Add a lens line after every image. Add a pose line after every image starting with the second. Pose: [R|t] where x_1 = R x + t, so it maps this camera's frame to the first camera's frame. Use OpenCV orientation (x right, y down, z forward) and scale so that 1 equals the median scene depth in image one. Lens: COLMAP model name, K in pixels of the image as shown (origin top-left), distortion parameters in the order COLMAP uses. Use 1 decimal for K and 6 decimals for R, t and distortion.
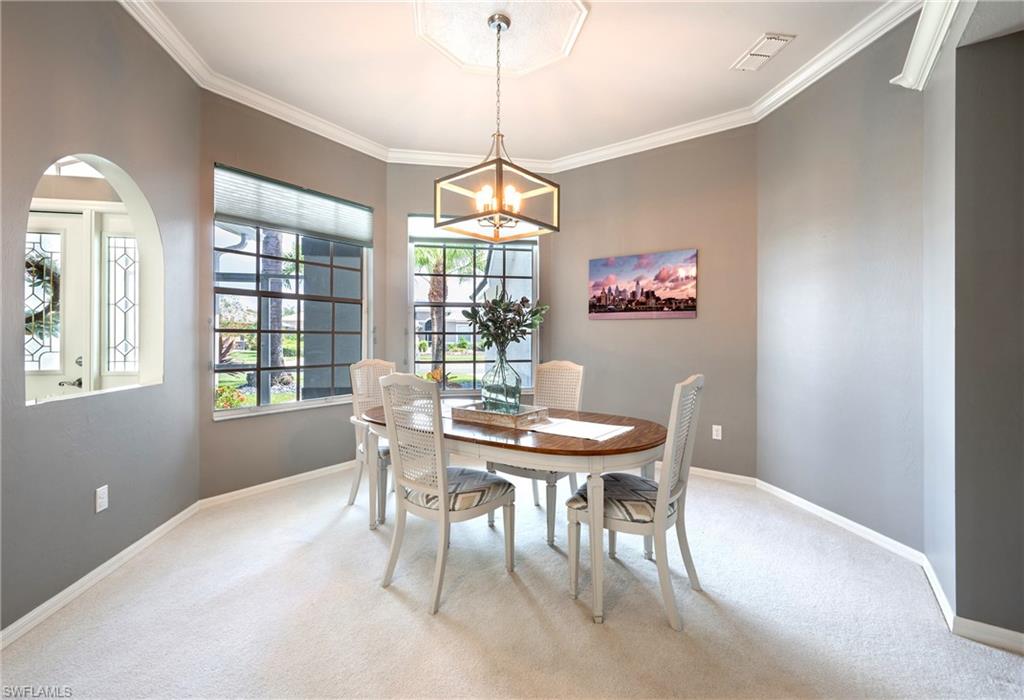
lens RADIAL K [[428.1, 0, 514.1], [0, 428.1, 335.3], [0, 0, 1]] dist [0.021745, 0.000010]
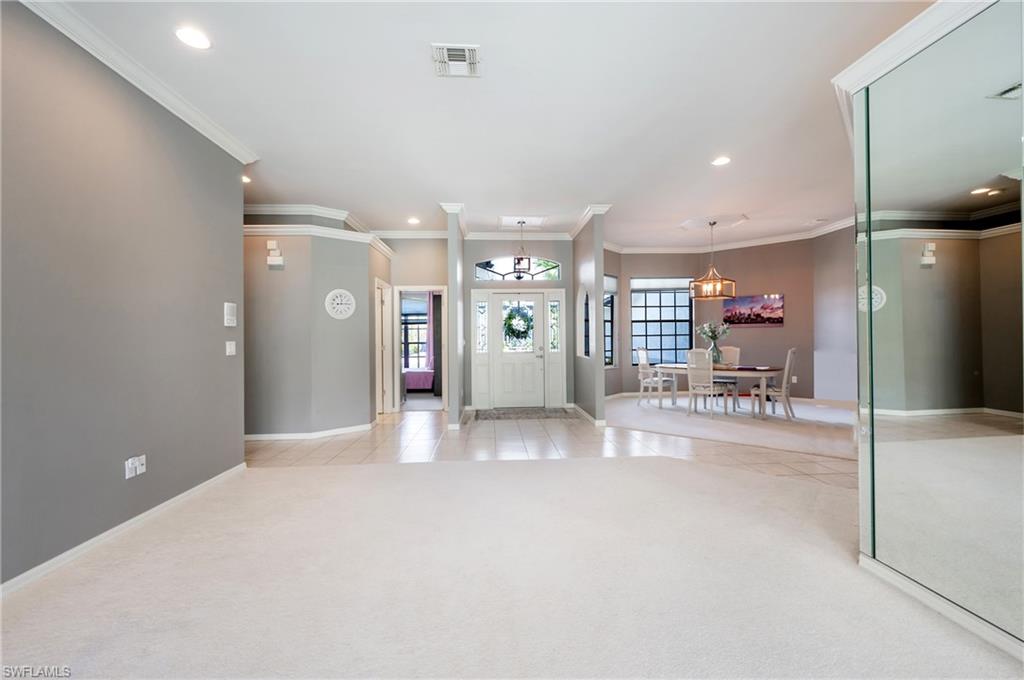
lens RADIAL K [[416.5, 0, 514.6], [0, 416.5, 340.0], [0, 0, 1]] dist [0.002340, 0.000352]
pose [[0.995187, -0.014573, -0.096904, -0.660101], [0.014938, 0.999884, 0.003045, -0.000517], [0.096848, -0.004478, 0.995289, -1.115156]]
